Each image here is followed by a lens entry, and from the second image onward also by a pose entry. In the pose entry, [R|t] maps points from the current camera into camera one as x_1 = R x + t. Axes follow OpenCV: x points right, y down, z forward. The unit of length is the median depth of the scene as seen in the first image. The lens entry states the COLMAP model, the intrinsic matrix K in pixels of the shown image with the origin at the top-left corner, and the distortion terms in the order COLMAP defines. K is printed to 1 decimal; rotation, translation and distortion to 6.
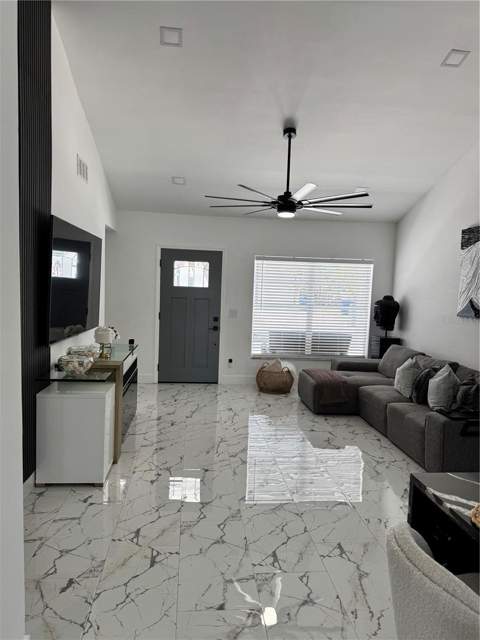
lens RADIAL K [[438.9, 0, 240.1], [0, 438.9, 328.8], [0, 0, 1]] dist [0.039960, -0.003289]
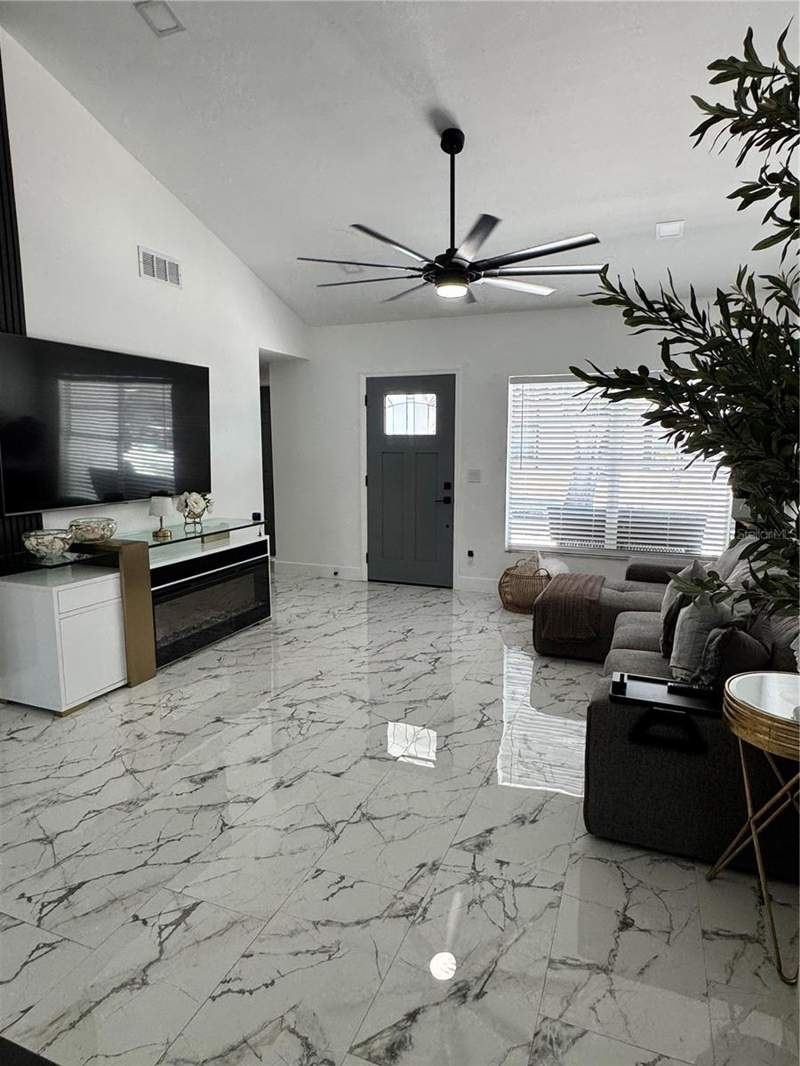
lens RADIAL K [[619.9, 0, 400.0], [0, 619.9, 533.0], [0, 0, 1]] dist [0.015193, 0.000700]
pose [[0.884001, 0.031673, -0.466411, 0.302791], [-0.013418, 0.999010, 0.042410, 0.009271], [0.467292, -0.031232, 0.883551, 0.195225]]
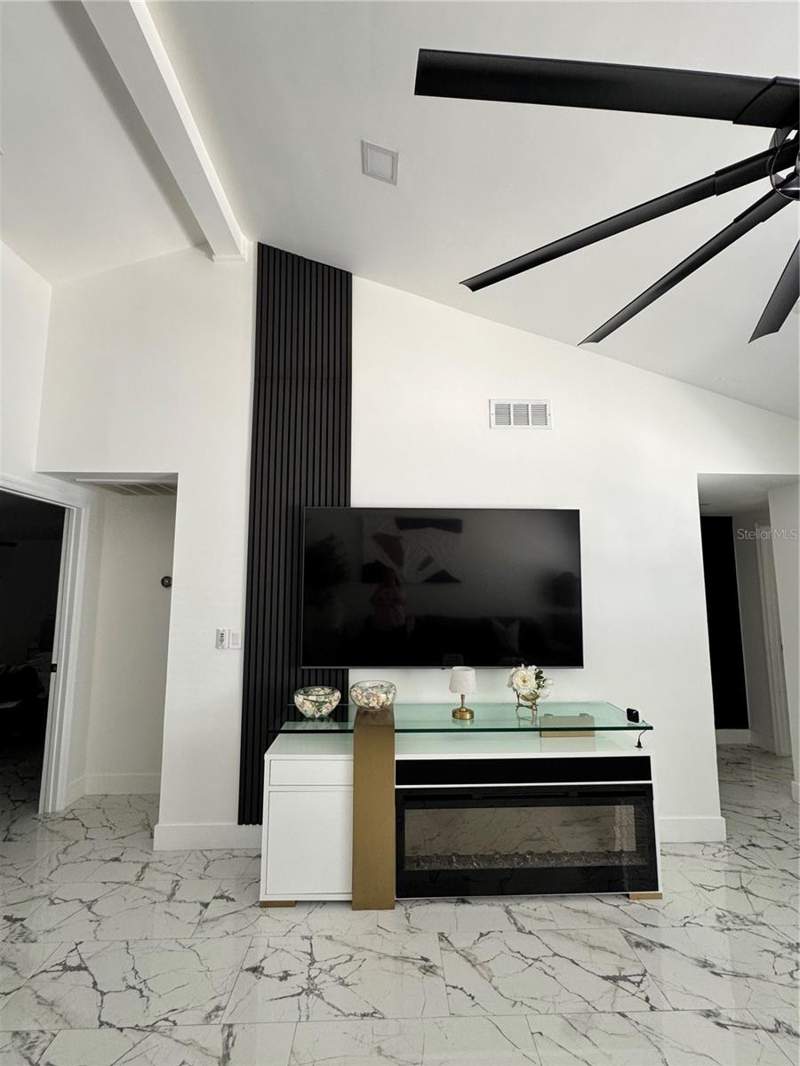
lens RADIAL K [[464.0, 0, 402.0], [0, 464.0, 534.4], [0, 0, 1]] dist [0.000471, -0.000094]
pose [[-0.064227, -0.147424, -0.986986, 0.202460], [-0.103767, 0.984653, -0.140323, -0.046730], [0.992526, 0.093404, -0.078539, 0.599807]]
